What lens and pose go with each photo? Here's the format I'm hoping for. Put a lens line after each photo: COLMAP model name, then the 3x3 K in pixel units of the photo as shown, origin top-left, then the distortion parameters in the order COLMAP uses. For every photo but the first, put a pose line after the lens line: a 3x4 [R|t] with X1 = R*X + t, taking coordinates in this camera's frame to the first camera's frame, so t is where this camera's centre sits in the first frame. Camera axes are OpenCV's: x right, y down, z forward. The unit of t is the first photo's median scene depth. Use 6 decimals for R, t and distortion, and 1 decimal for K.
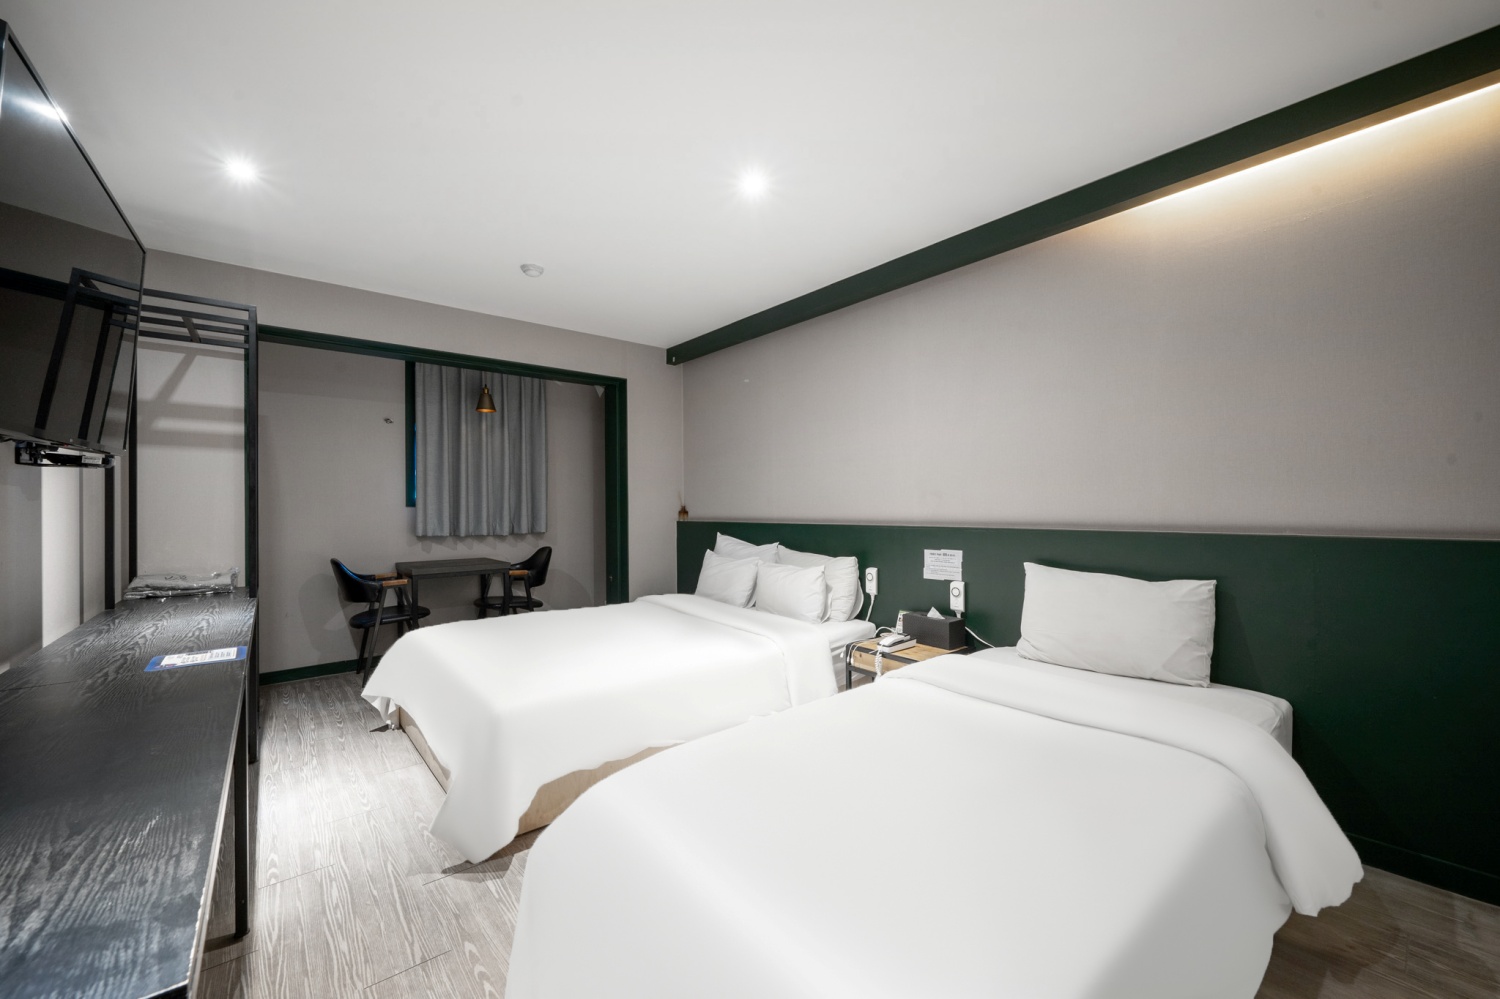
lens RADIAL K [[583.5, 0, 746.8], [0, 583.5, 497.8], [0, 0, 1]] dist [0.001599, -0.000005]
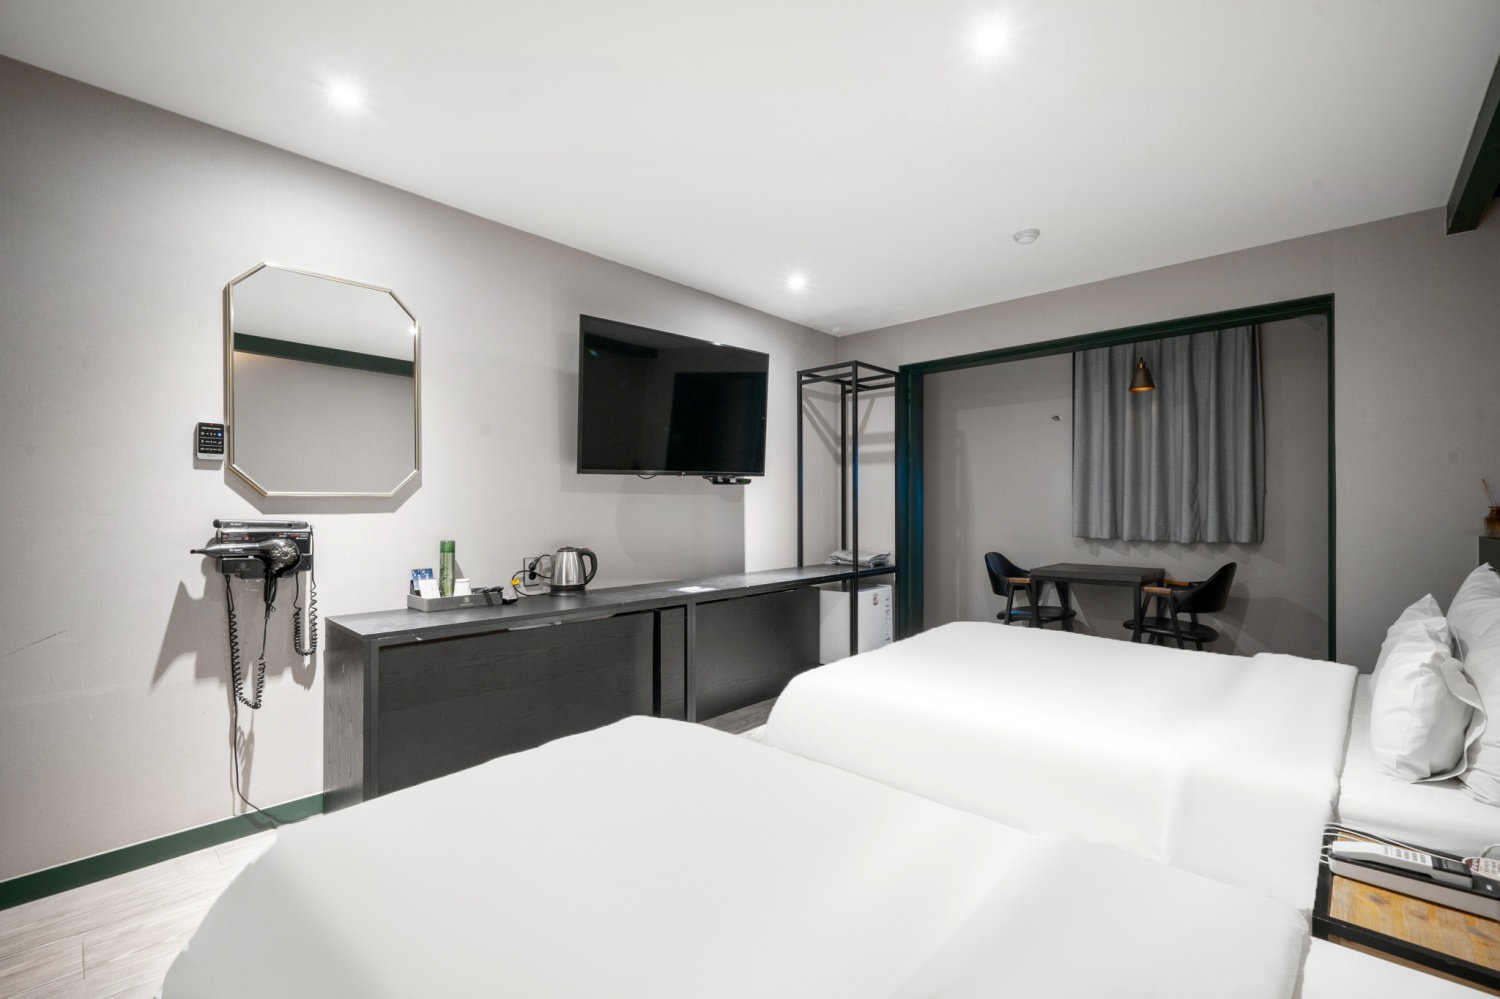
lens RADIAL K [[659.3, 0, 744.0], [0, 659.3, 499.0], [0, 0, 1]] dist [-0.013300, -0.000106]
pose [[0.110996, -0.002458, -0.993818, 0.415194], [0.013004, 0.999915, -0.001021, -0.001176], [0.993736, -0.012810, 0.111019, 0.342020]]
